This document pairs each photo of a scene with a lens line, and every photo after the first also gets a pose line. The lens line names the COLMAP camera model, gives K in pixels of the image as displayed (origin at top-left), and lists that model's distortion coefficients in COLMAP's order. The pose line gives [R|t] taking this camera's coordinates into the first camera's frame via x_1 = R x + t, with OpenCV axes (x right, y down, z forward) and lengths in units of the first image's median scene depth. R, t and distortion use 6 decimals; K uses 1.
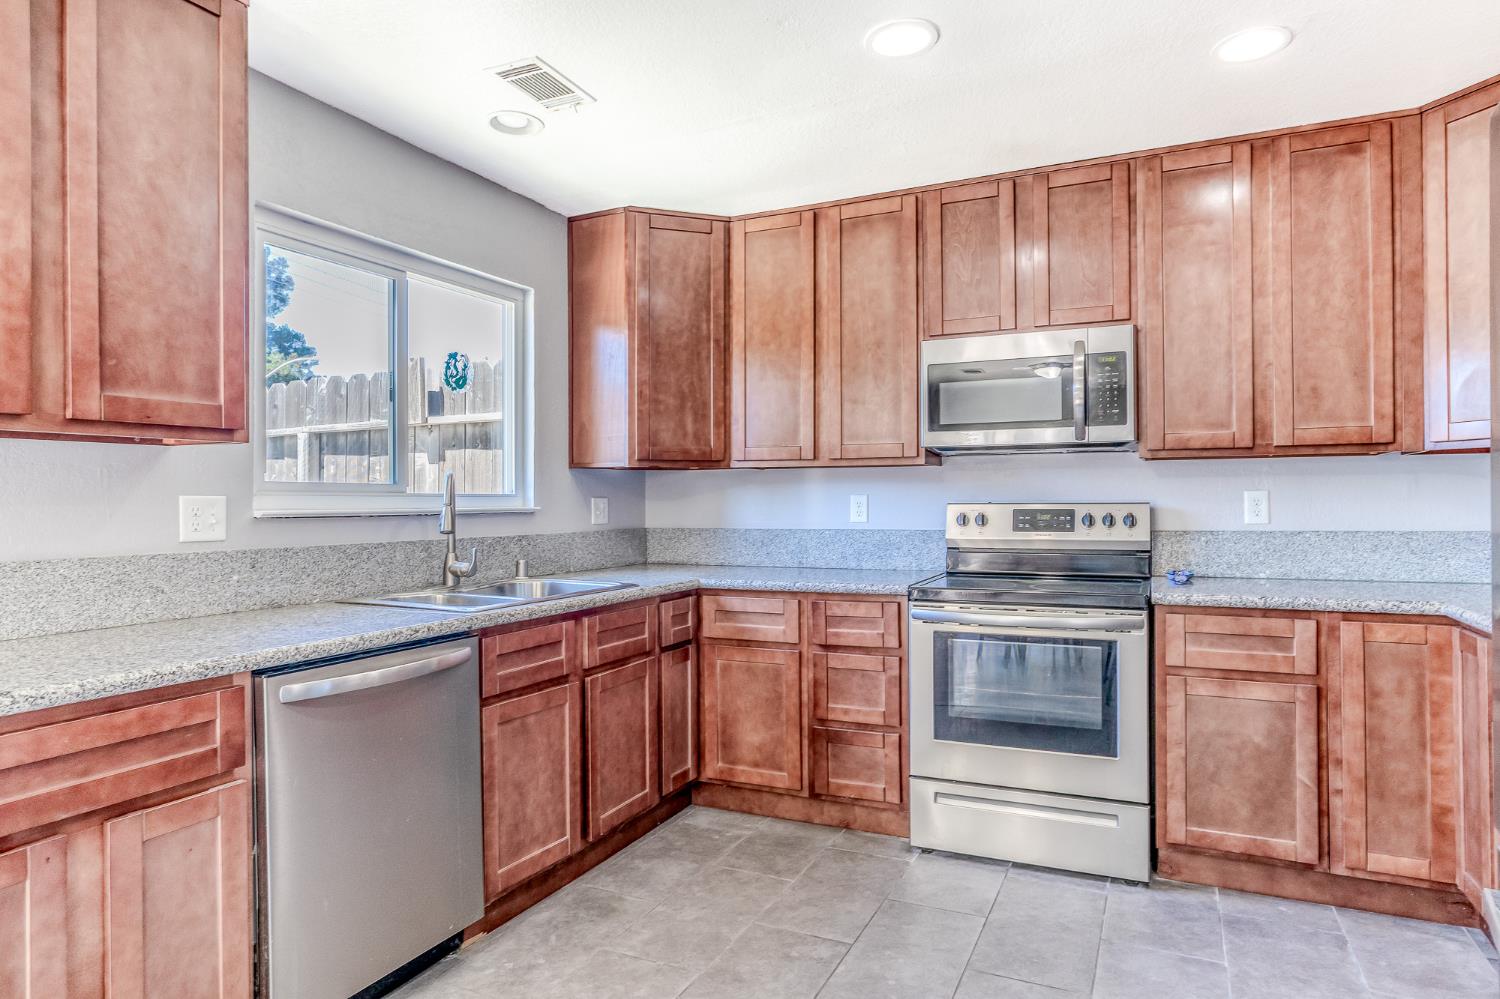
lens RADIAL K [[871.7, 0, 758.0], [0, 871.7, 499.9], [0, 0, 1]] dist [-0.051997, 0.037647]
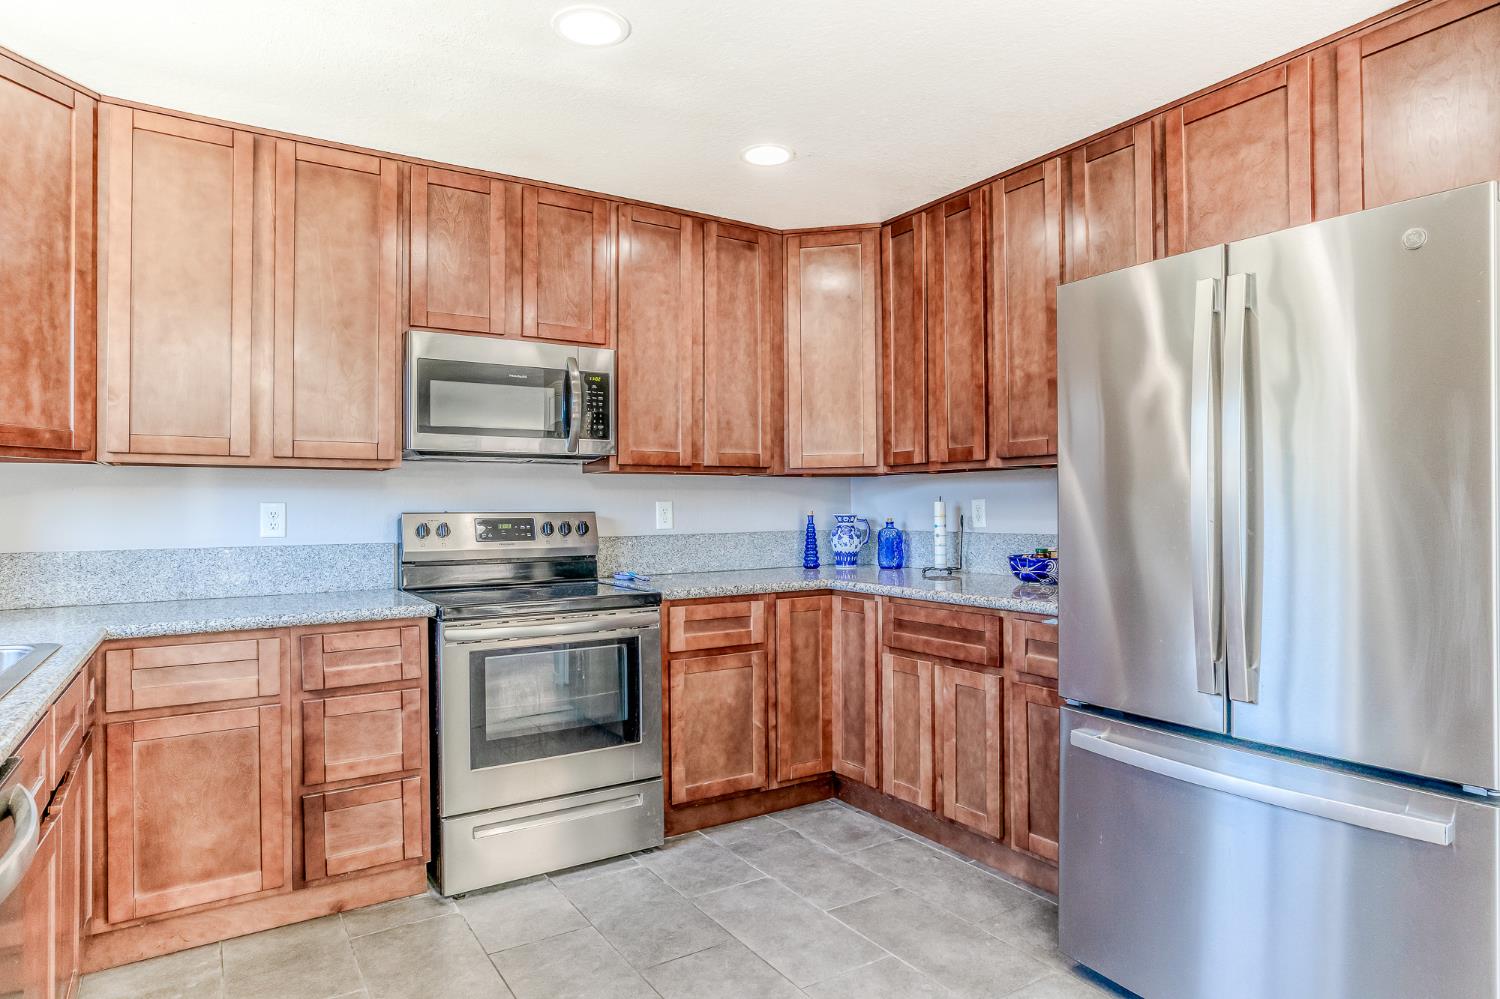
lens RADIAL K [[871.7, 0, 758.0], [0, 871.7, 499.9], [0, 0, 1]] dist [-0.051997, 0.037647]
pose [[0.525314, 0.009521, 0.850855, -0.381288], [0.001345, 0.999927, -0.012019, 0.002051], [-0.850908, 0.007458, 0.525262, 0.238435]]
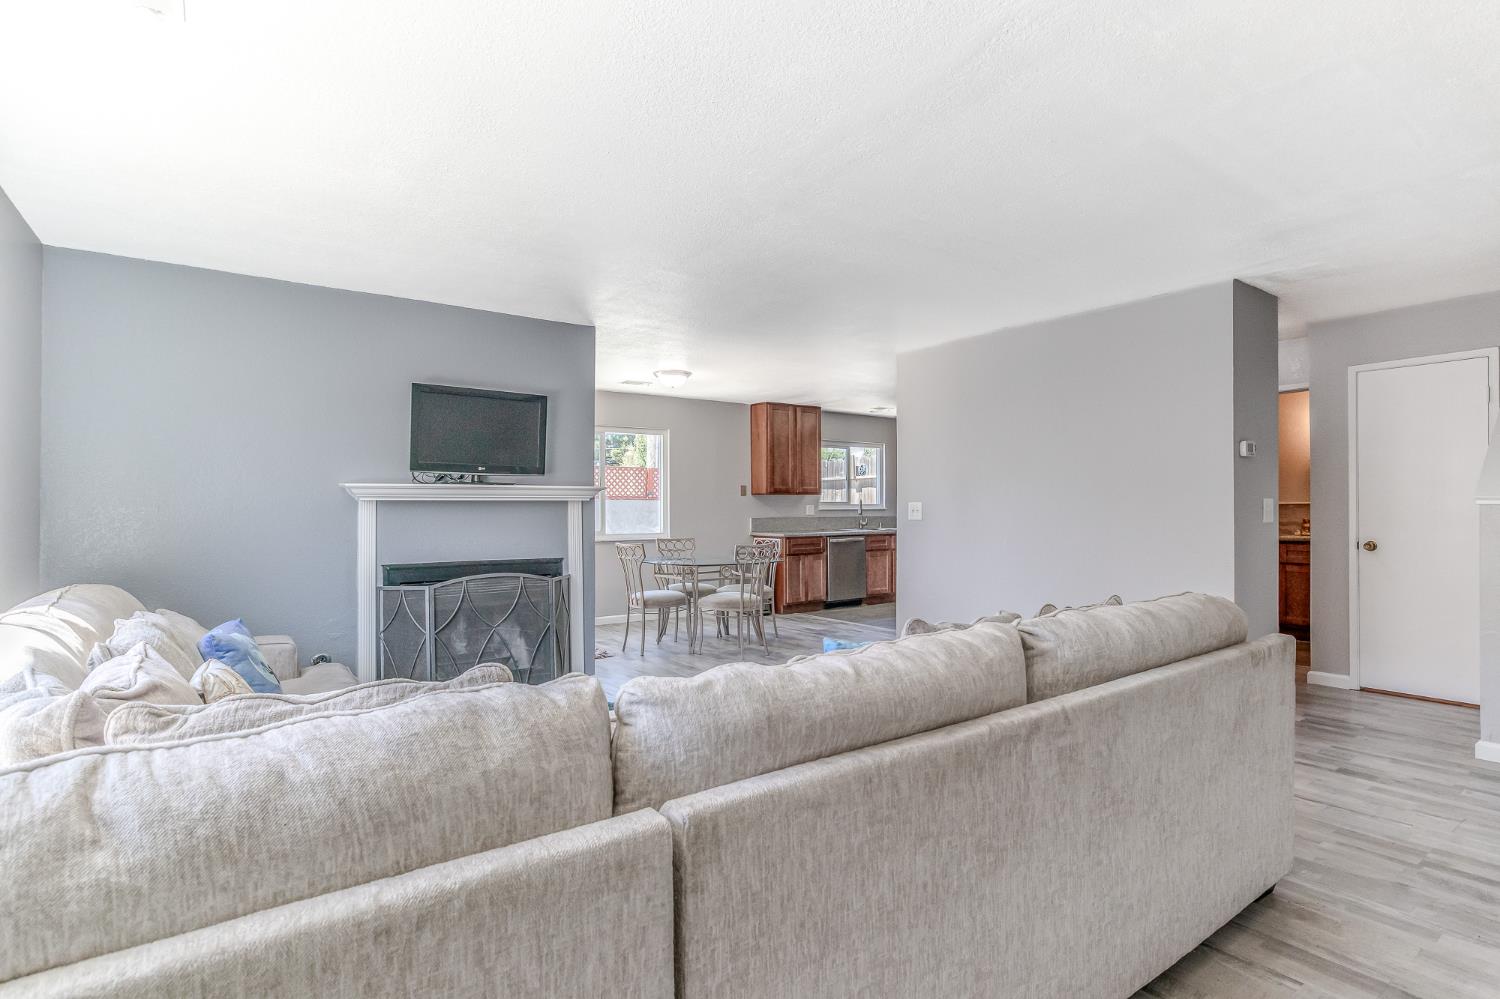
lens RADIAL K [[768.8, 0, 781.6], [0, 768.8, 505.0], [0, 0, 1]] dist [-0.031232, -0.000049]
pose [[0.892616, -0.000953, -0.450816, 0.796856], [0.001138, 0.999999, 0.000140, -0.004297], [0.450816, -0.000638, 0.892617, -2.022657]]
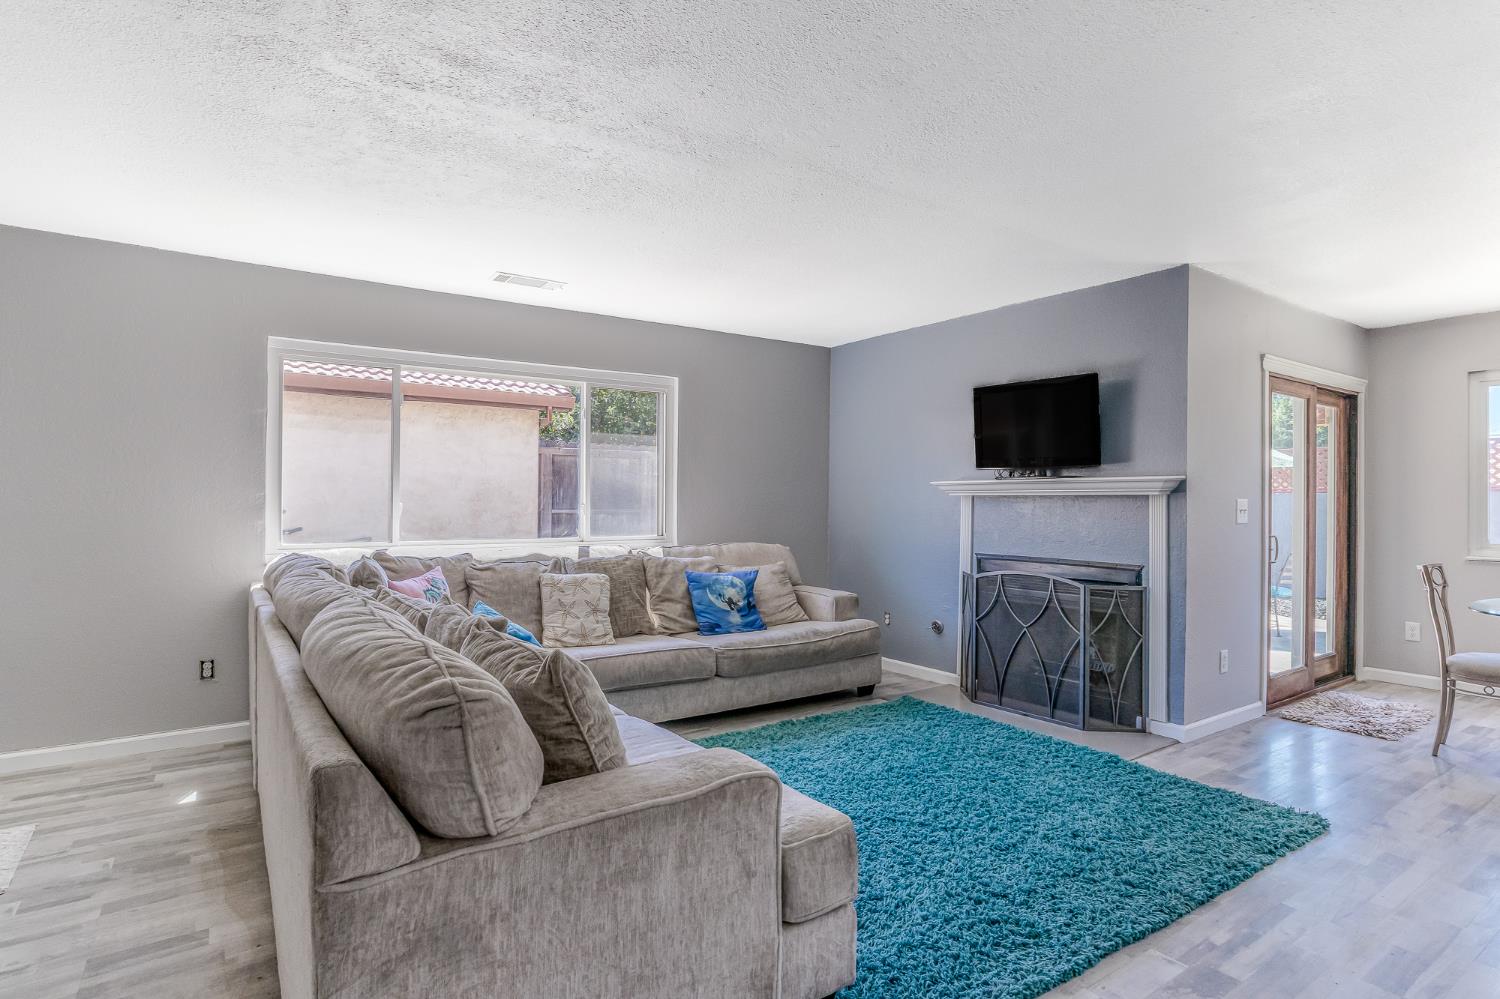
lens RADIAL K [[759.6, 0, 750.0], [0, 759.6, 499.5], [0, 0, 1]] dist [-0.039659, 0.024621]
pose [[-0.505873, -0.000894, -0.862608, 1.081425], [-0.001908, 0.999998, 0.000083, -0.004803], [0.862606, 0.001688, -0.505873, -0.751531]]
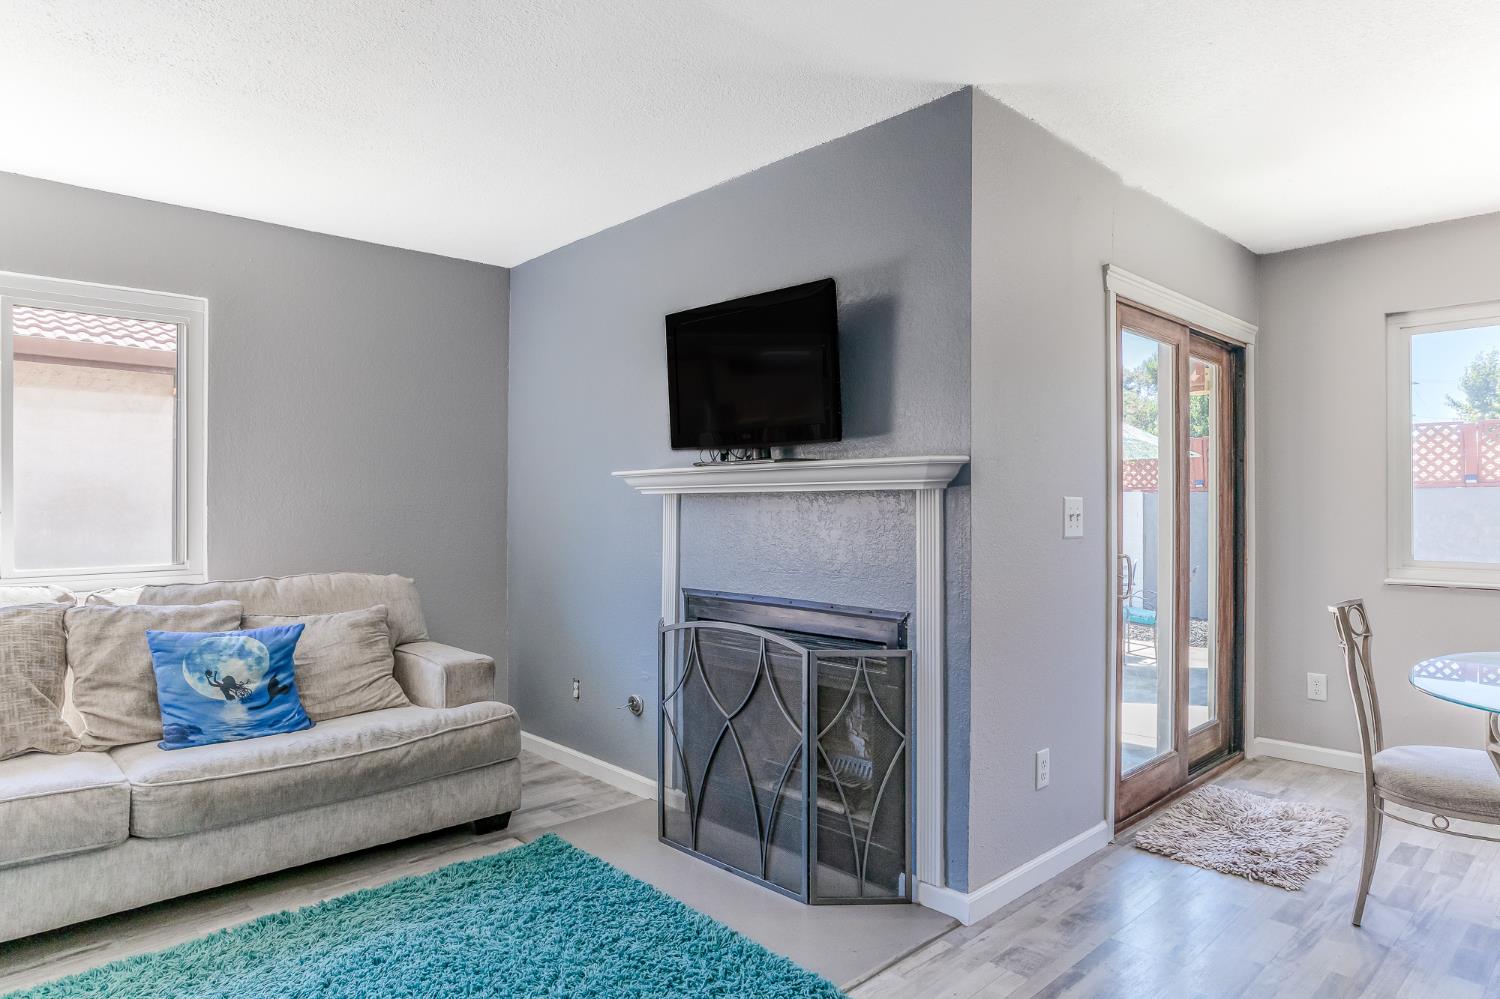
lens RADIAL K [[871.7, 0, 758.0], [0, 871.7, 499.9], [0, 0, 1]] dist [-0.051997, 0.037647]
pose [[-0.363412, -0.000622, -0.931628, 0.512049], [0.003912, 0.999990, -0.002193, -0.003145], [0.931620, -0.004442, -0.363406, -0.653087]]
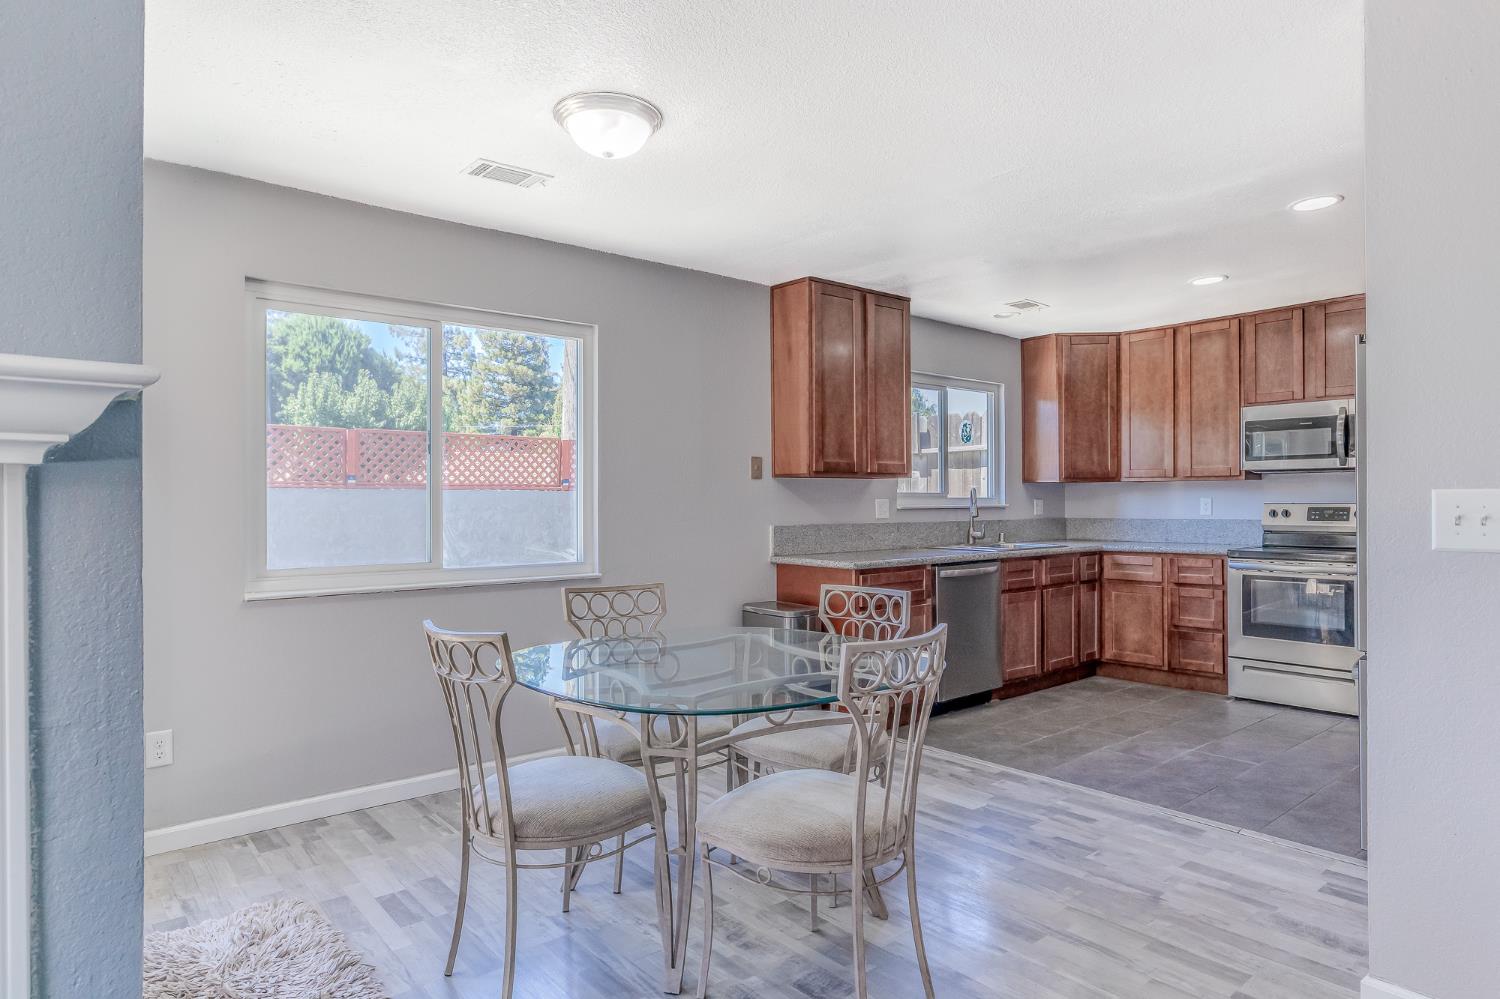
lens RADIAL K [[871.7, 0, 758.0], [0, 871.7, 499.9], [0, 0, 1]] dist [-0.051997, 0.037647]
pose [[0.909460, 0.000960, -0.415790, 0.029427], [-0.000415, 0.999999, 0.001400, -0.004286], [0.415791, -0.001101, 0.909459, -0.934760]]
